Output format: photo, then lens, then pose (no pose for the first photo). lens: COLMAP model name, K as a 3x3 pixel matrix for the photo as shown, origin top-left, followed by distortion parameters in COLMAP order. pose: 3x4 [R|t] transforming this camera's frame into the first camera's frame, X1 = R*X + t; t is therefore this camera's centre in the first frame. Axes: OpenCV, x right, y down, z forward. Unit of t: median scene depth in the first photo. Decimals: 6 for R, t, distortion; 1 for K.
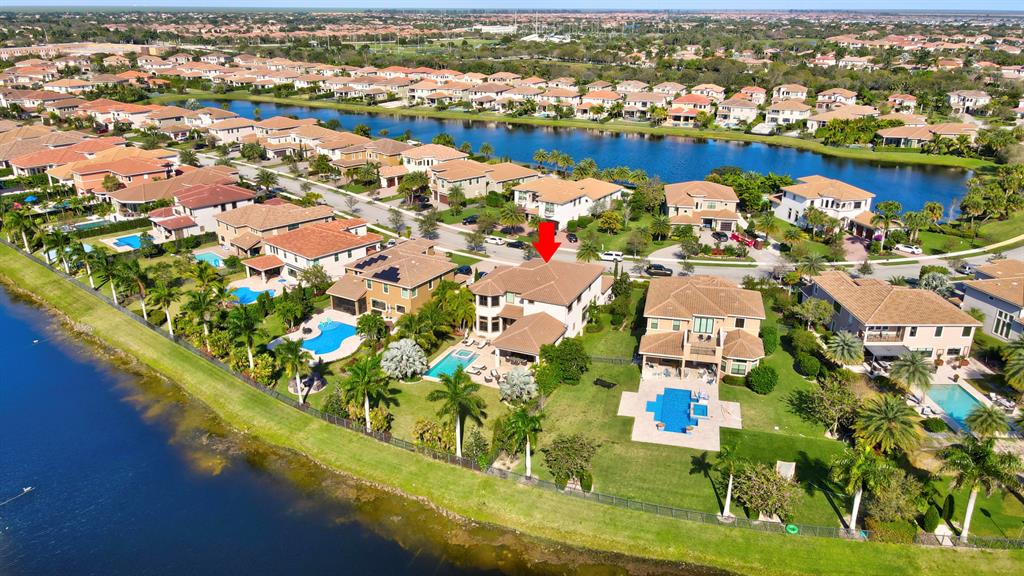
lens RADIAL K [[759.2, 0, 511.5], [0, 759.2, 288.6], [0, 0, 1]] dist [0.003654, 0.015506]
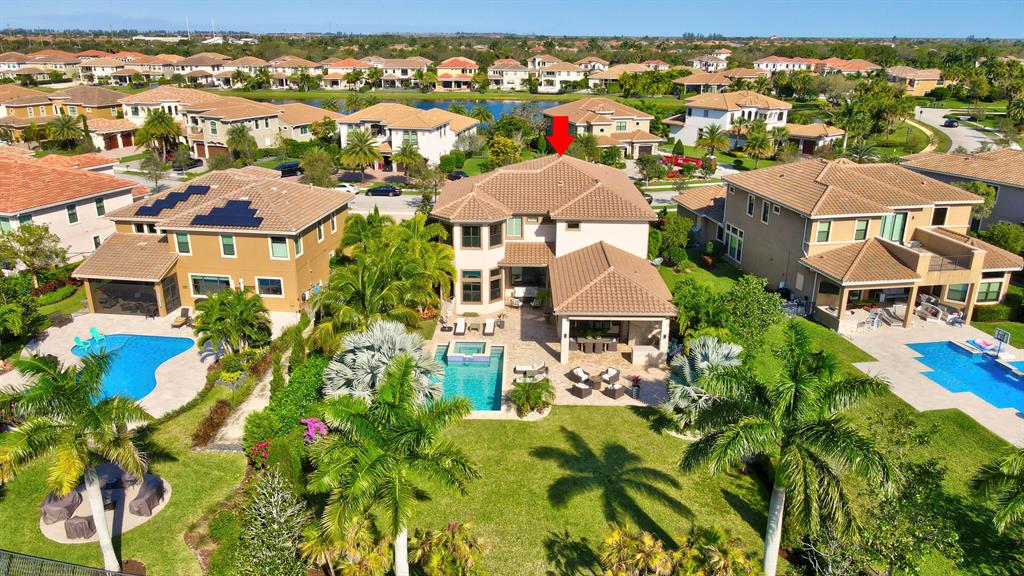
lens RADIAL K [[759.2, 0, 510.1], [0, 759.2, 288.1], [0, 0, 1]] dist [0.003654, 0.015506]
pose [[0.919039, -0.124694, 0.373922, -0.160534], [0.136683, 0.990599, -0.005603, 0.044005], [-0.369708, 0.056258, 0.927443, 0.455148]]
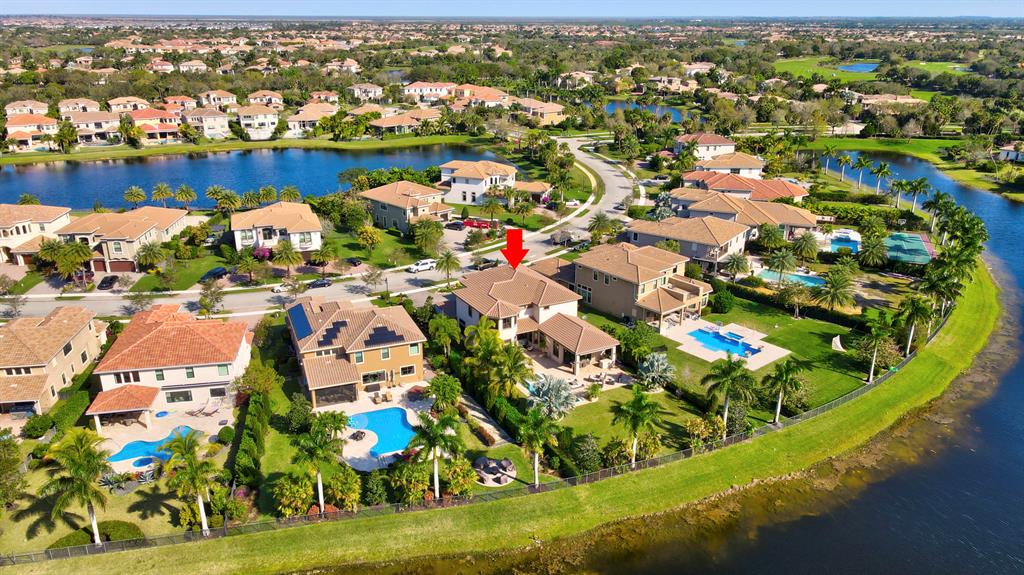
lens RADIAL K [[759.2, 0, 511.3], [0, 759.2, 289.5], [0, 0, 1]] dist [0.003654, 0.015506]
pose [[0.599506, -0.276392, 0.751133, -0.596008], [0.279966, 0.951611, 0.126710, -0.115608], [-0.749808, 0.134328, 0.647876, 0.314287]]
